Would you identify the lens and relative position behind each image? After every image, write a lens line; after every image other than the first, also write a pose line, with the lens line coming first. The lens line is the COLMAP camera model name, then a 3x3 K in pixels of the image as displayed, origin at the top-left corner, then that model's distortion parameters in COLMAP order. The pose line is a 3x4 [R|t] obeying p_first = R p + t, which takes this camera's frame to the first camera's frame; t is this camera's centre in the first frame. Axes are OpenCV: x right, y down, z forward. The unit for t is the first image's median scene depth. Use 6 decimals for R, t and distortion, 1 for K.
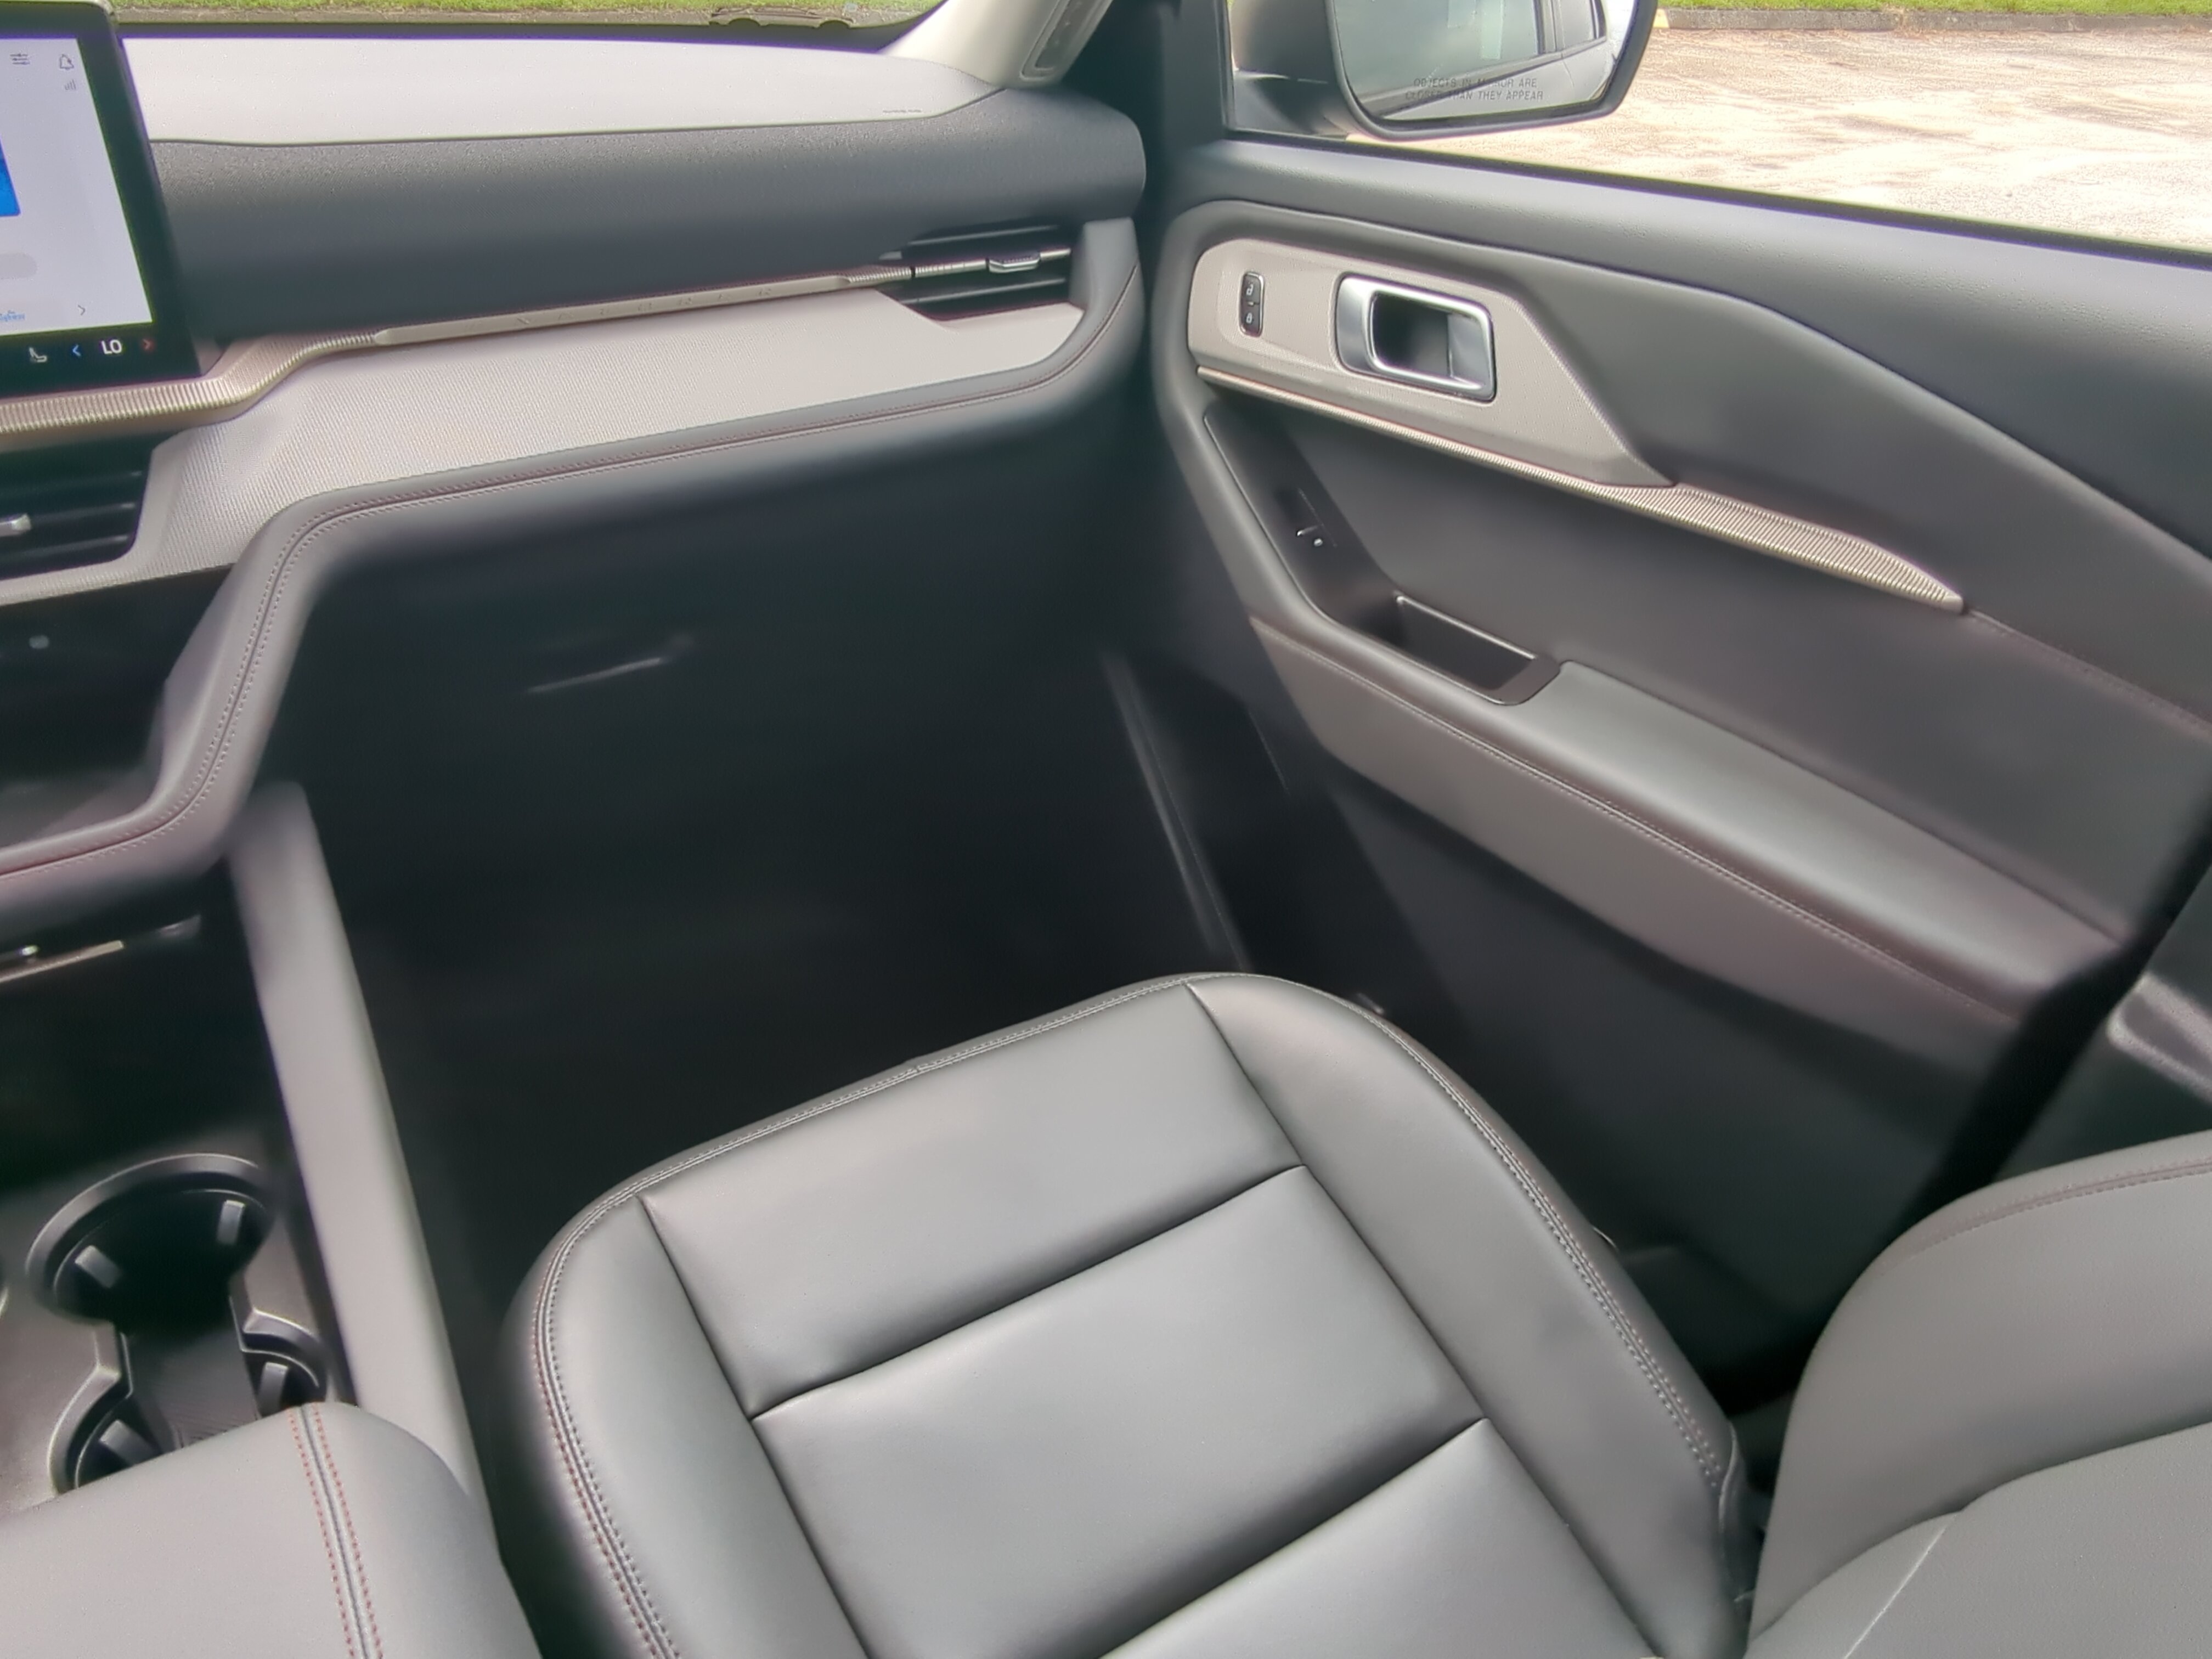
lens RADIAL K [[1574.3, 0, 1106.0], [0, 1574.3, 829.5], [0, 0, 1]] dist [0.004510, -0.005166]
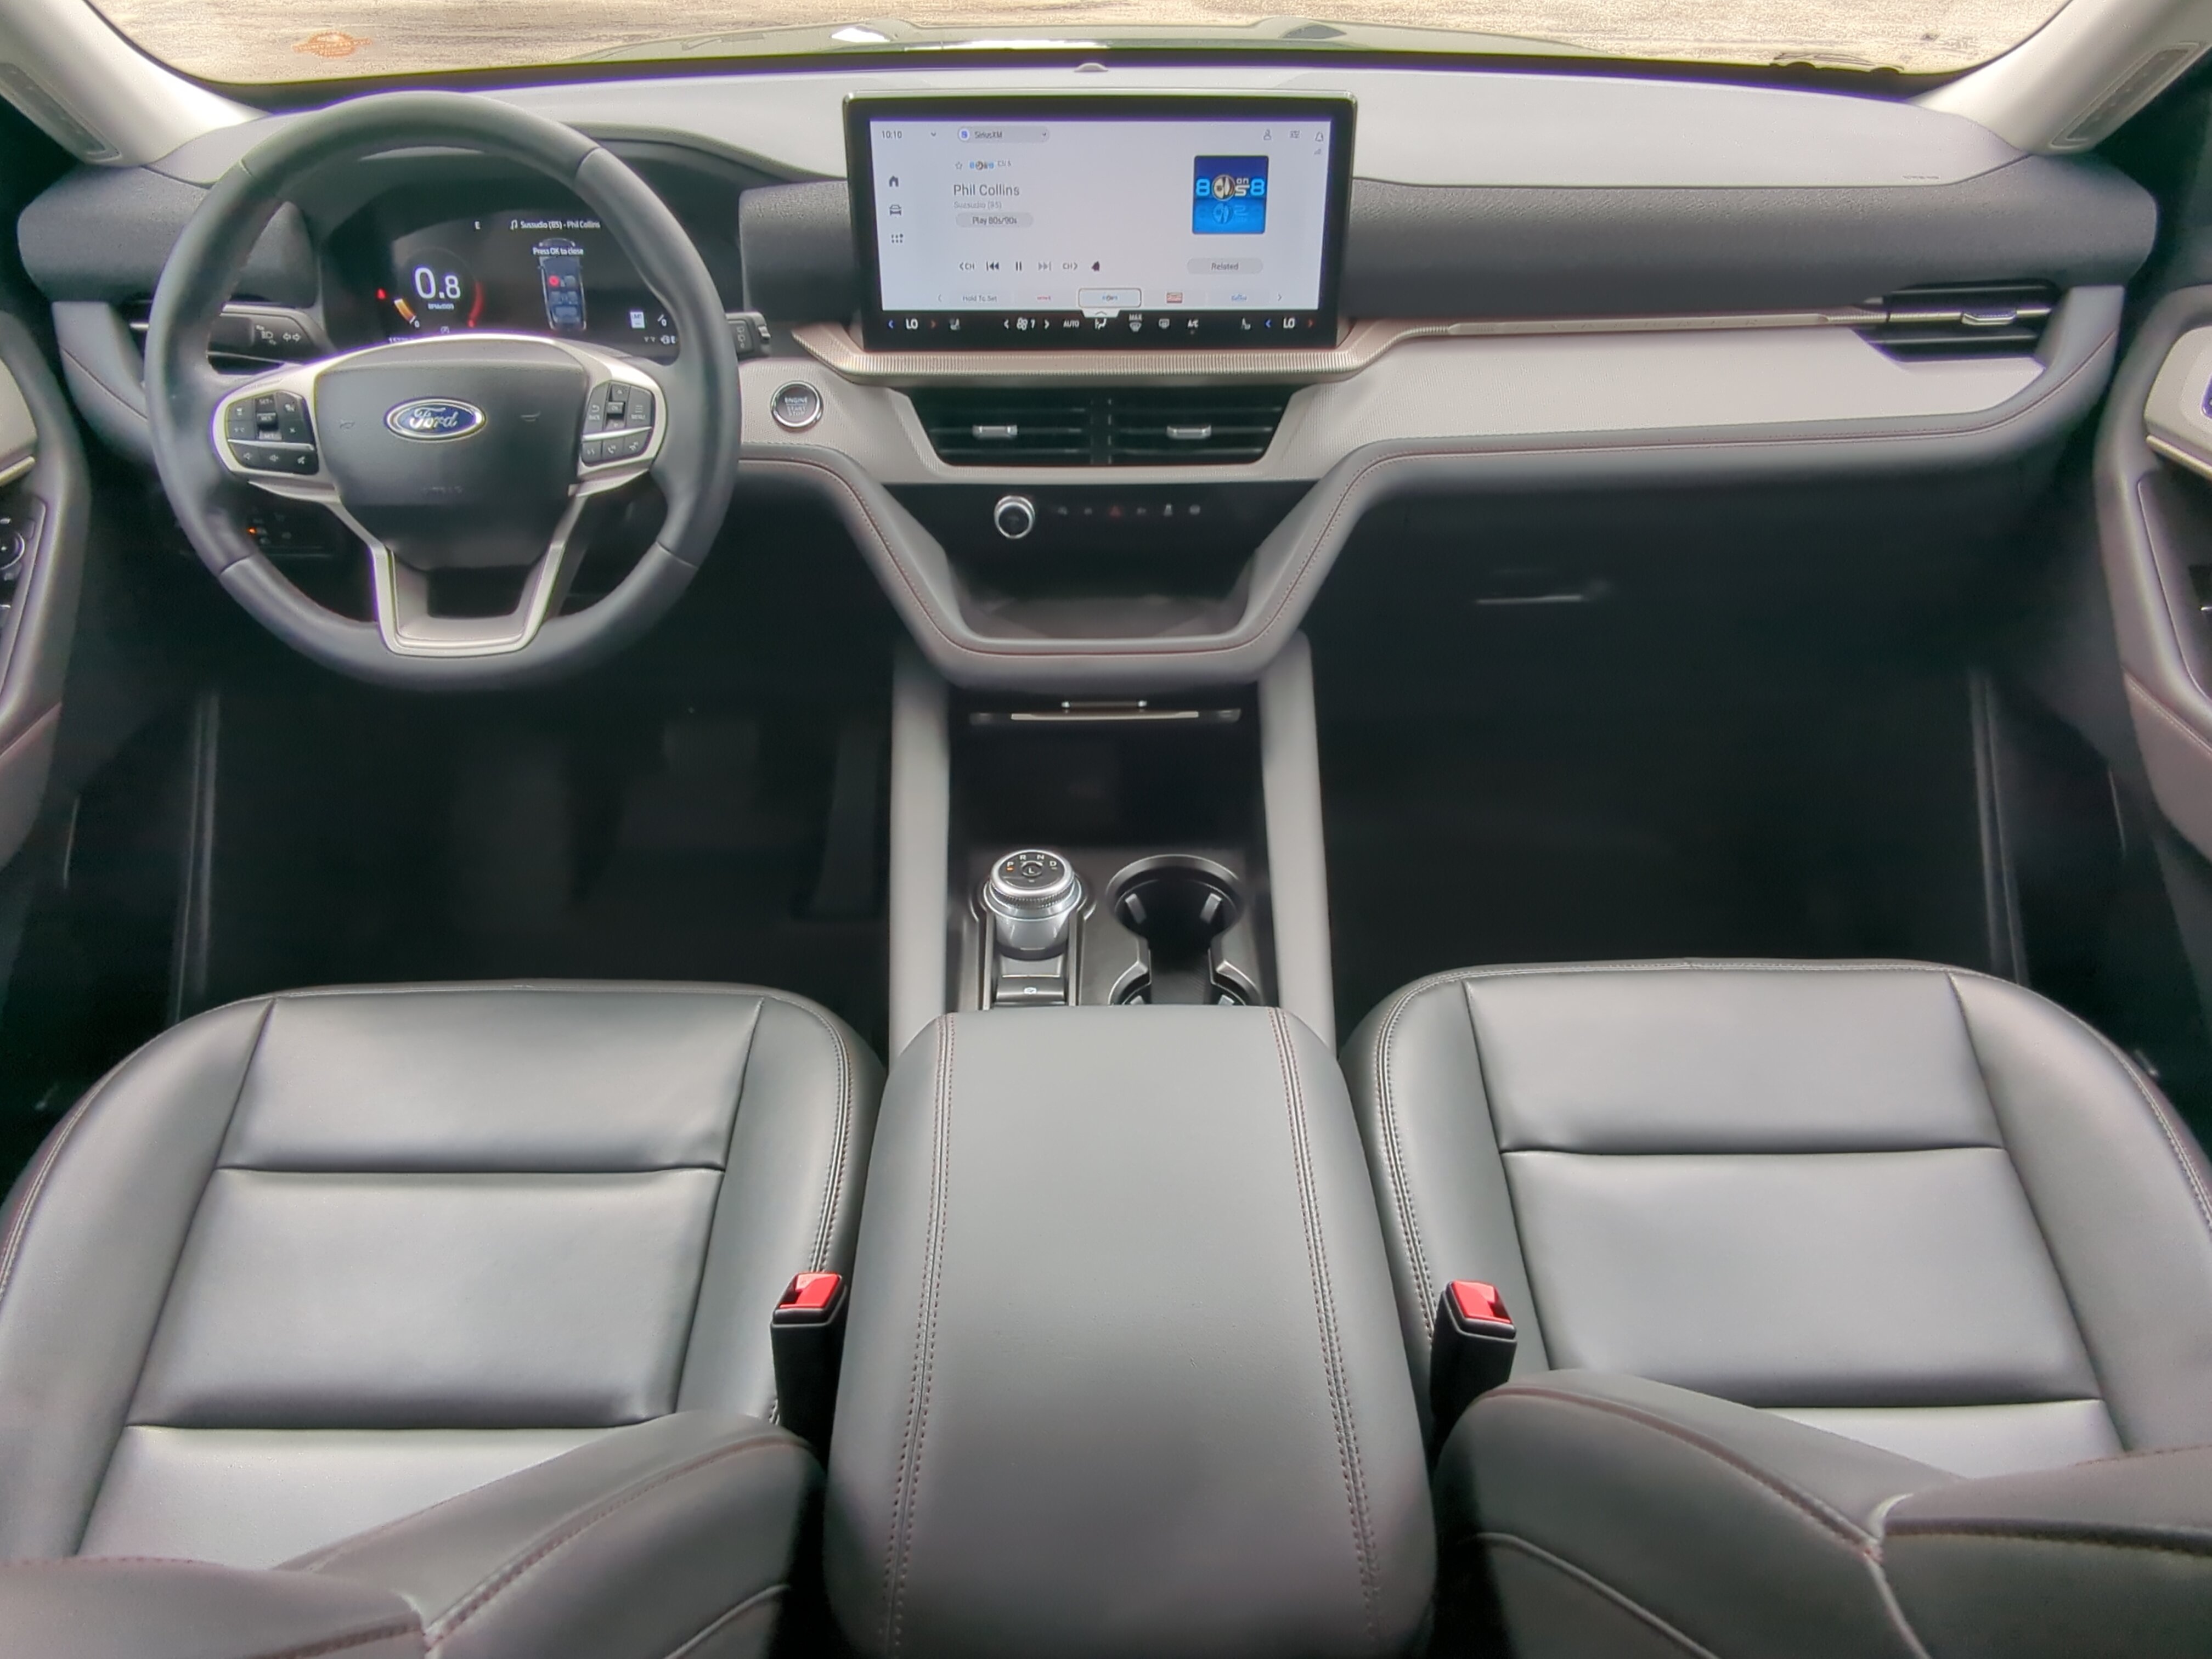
lens RADIAL K [[1574.3, 0, 1106.0], [0, 1574.3, 829.5], [0, 0, 1]] dist [0.004510, -0.005166]
pose [[0.843481, 0.279111, -0.458952, 0.036798], [-0.251143, 0.960183, 0.122375, 0.013233], [0.474834, 0.012041, 0.879993, -0.364398]]
